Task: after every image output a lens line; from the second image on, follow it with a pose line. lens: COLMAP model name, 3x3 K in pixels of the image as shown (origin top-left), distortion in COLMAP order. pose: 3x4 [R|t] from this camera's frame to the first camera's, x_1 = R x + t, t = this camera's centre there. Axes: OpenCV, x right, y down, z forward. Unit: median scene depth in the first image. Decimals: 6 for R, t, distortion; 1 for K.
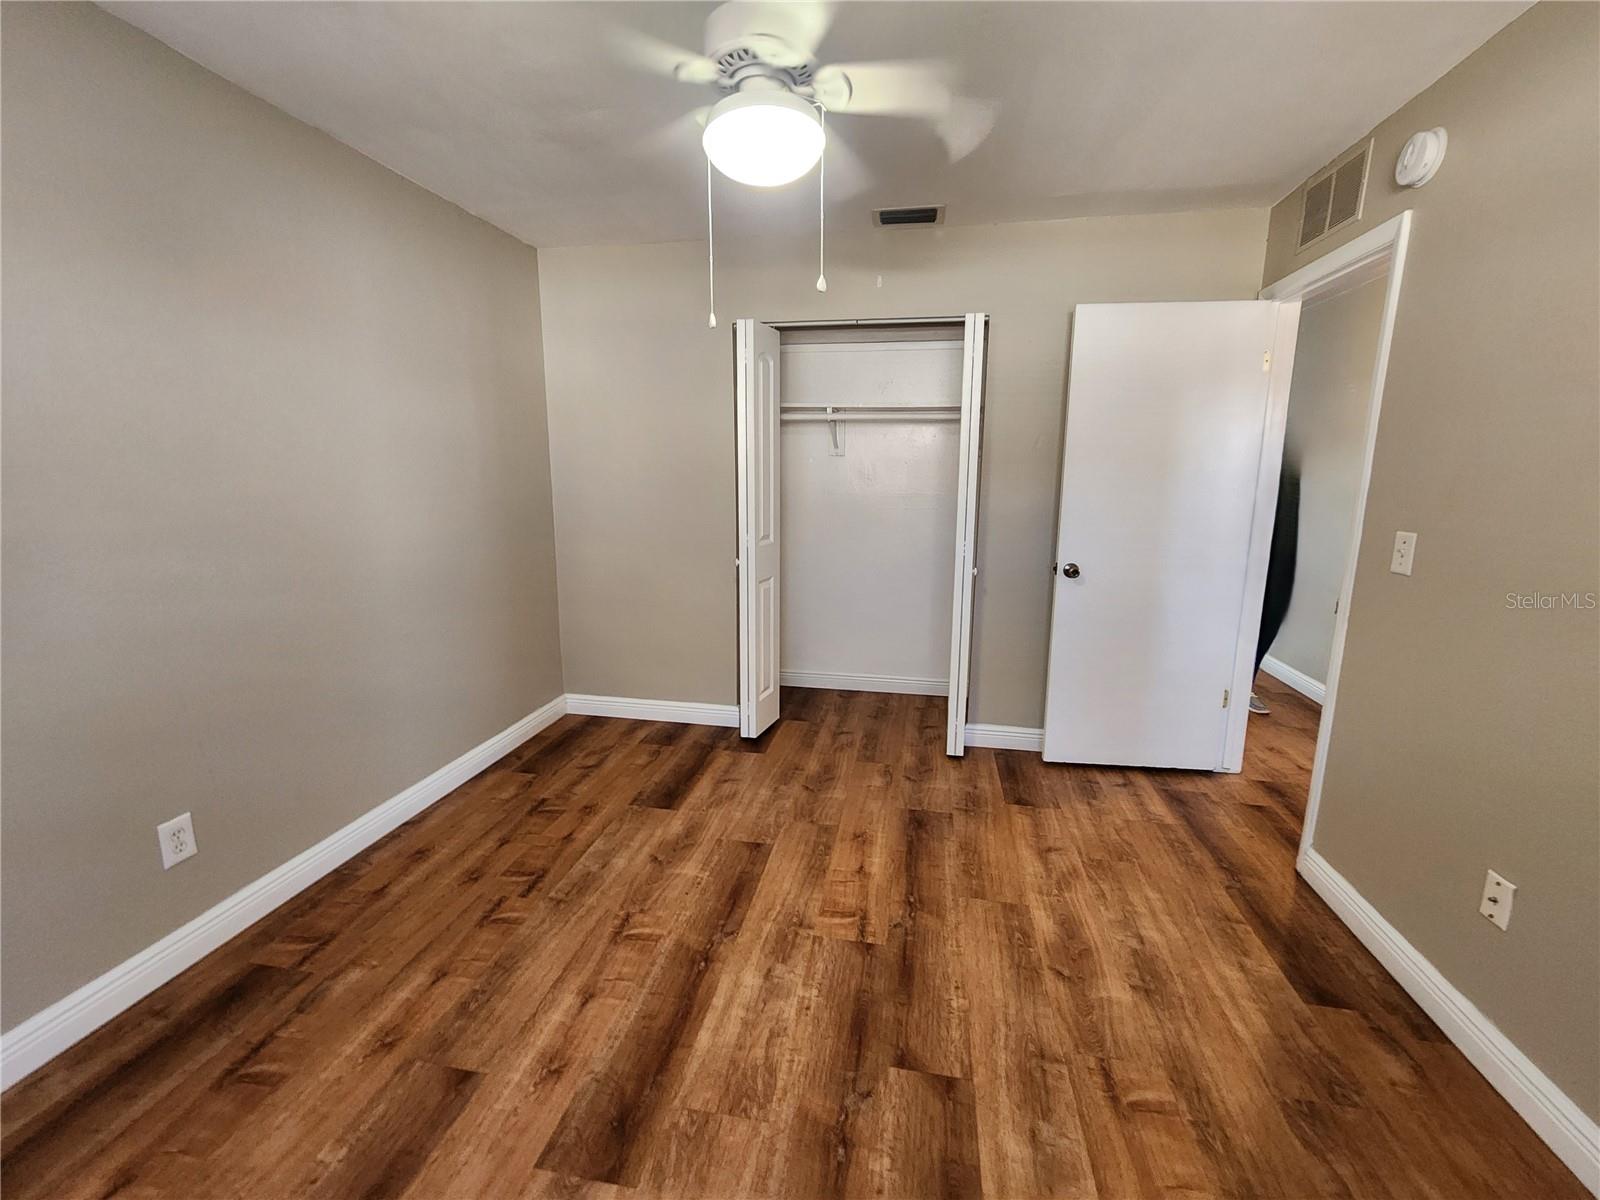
lens RADIAL K [[662.9, 0, 810.8], [0, 662.9, 596.2], [0, 0, 1]] dist [-0.000168, 0.000480]
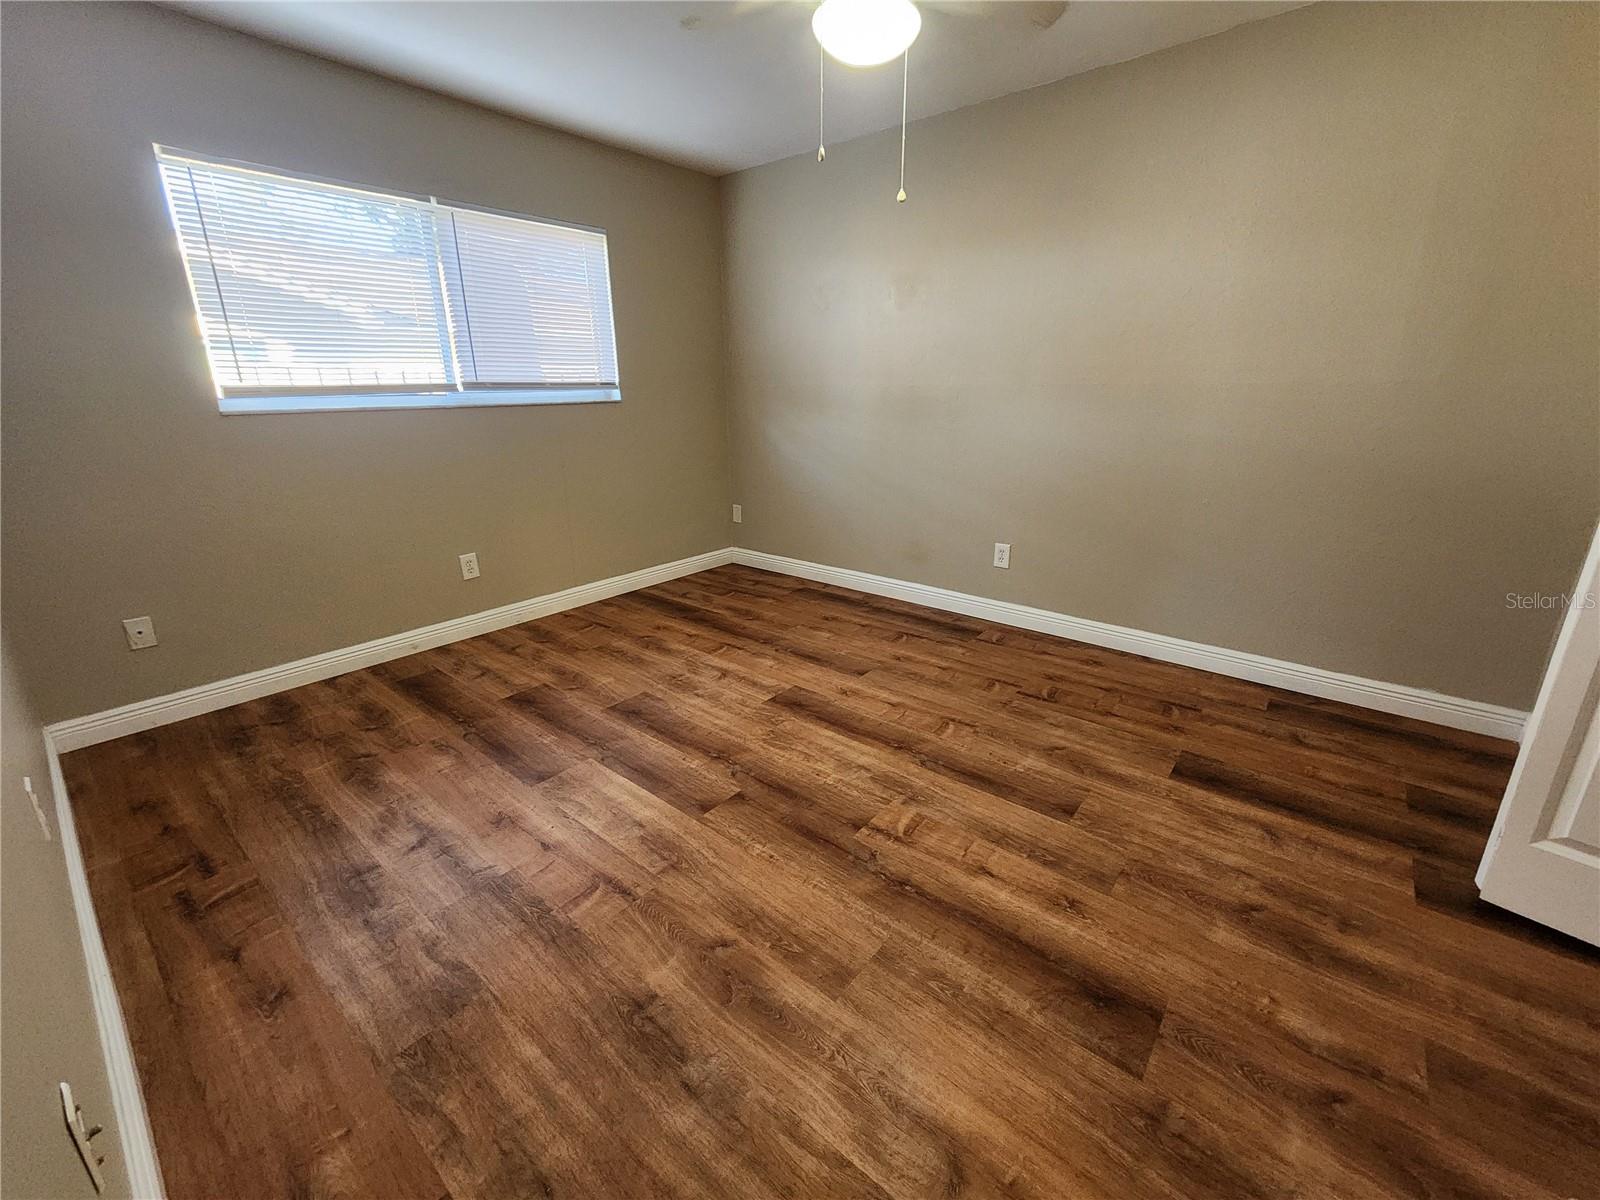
lens RADIAL K [[662.9, 0, 809.4], [0, 662.9, 593.6], [0, 0, 1]] dist [-0.000168, 0.000480]
pose [[-0.489619, 0.260513, -0.832109, 0.871281], [-0.164171, 0.909712, 0.381408, -0.157466], [0.856342, 0.323353, -0.402644, 1.246621]]
